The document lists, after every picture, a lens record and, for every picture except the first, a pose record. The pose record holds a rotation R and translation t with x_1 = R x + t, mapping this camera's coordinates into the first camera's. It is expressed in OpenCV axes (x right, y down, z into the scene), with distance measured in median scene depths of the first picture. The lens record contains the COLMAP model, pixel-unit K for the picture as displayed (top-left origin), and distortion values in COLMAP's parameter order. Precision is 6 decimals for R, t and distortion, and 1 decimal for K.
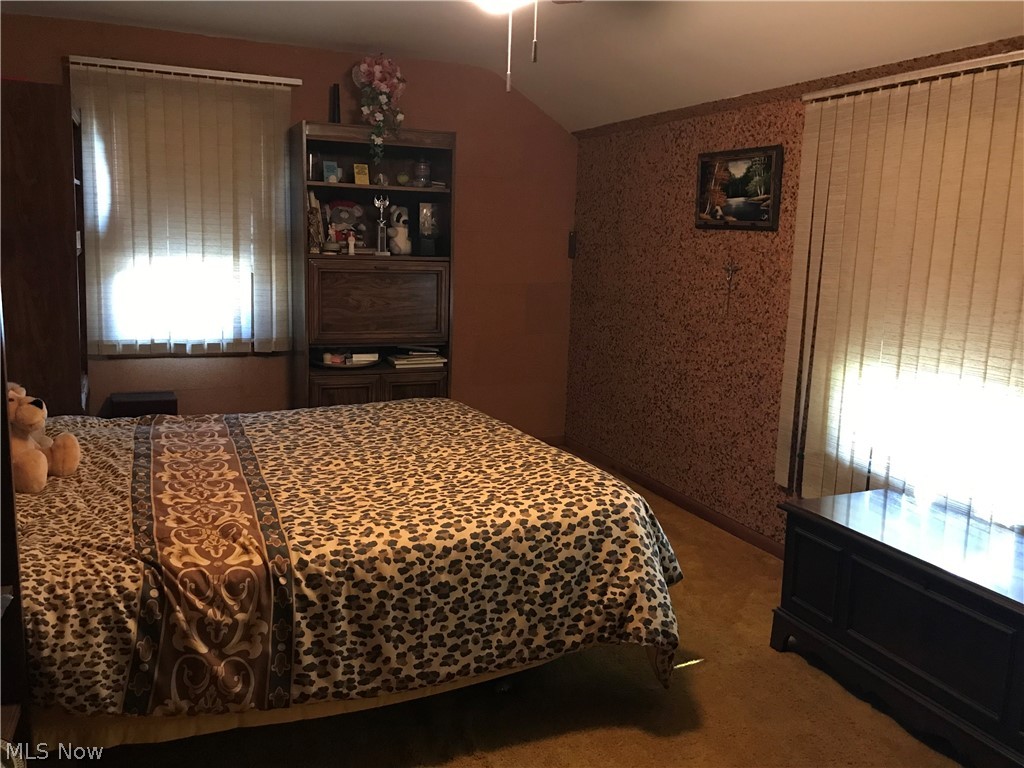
lens RADIAL K [[844.0, 0, 508.9], [0, 844.0, 379.8], [0, 0, 1]] dist [0.059134, -0.057241]
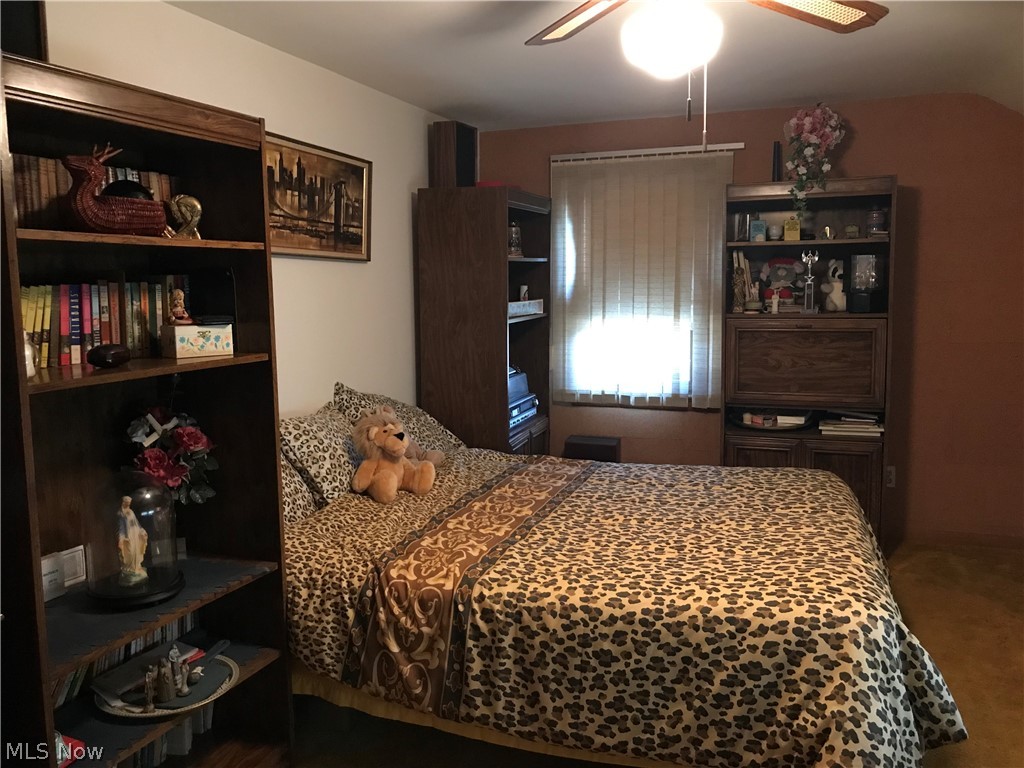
lens RADIAL K [[844.0, 0, 511.8], [0, 844.0, 386.5], [0, 0, 1]] dist [0.059134, -0.057241]
pose [[0.737926, 0.045864, -0.673321, 0.433542], [-0.080792, 0.996517, -0.020665, -0.034181], [0.670028, 0.069648, 0.739061, 0.147322]]
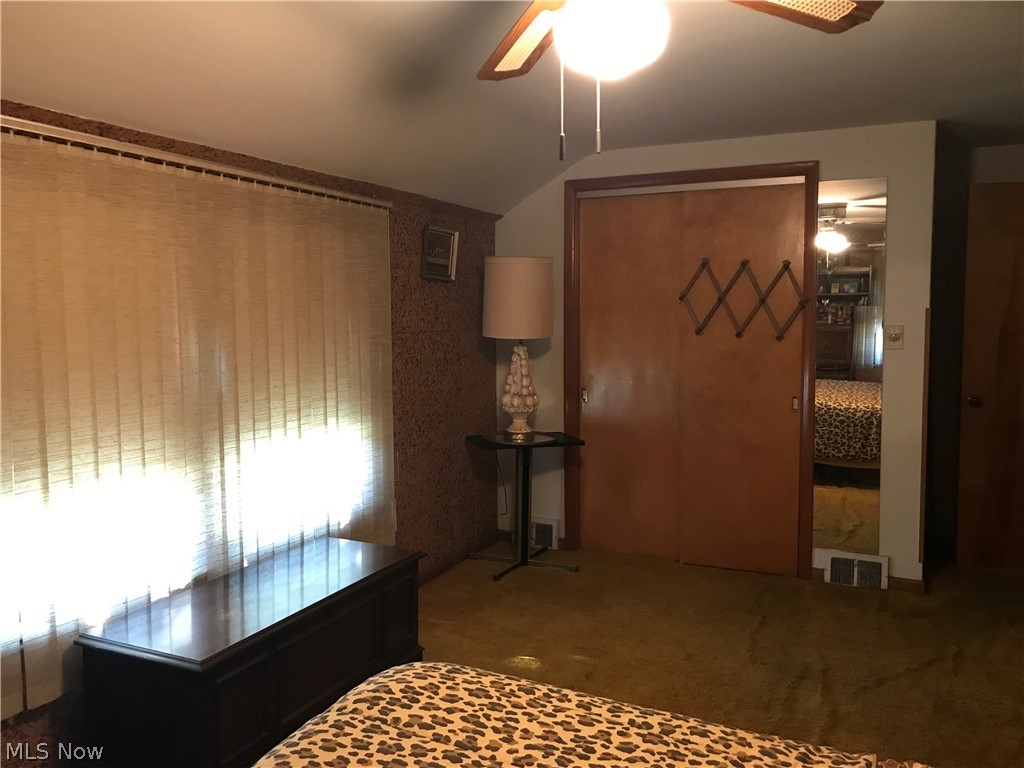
lens RADIAL K [[844.0, 0, 508.4], [0, 844.0, 382.4], [0, 0, 1]] dist [0.059134, -0.057241]
pose [[-0.682985, -0.088518, 0.725049, -0.466283], [0.107249, 0.969719, 0.219416, -0.279778], [-0.722516, 0.227619, -0.652809, 1.385217]]
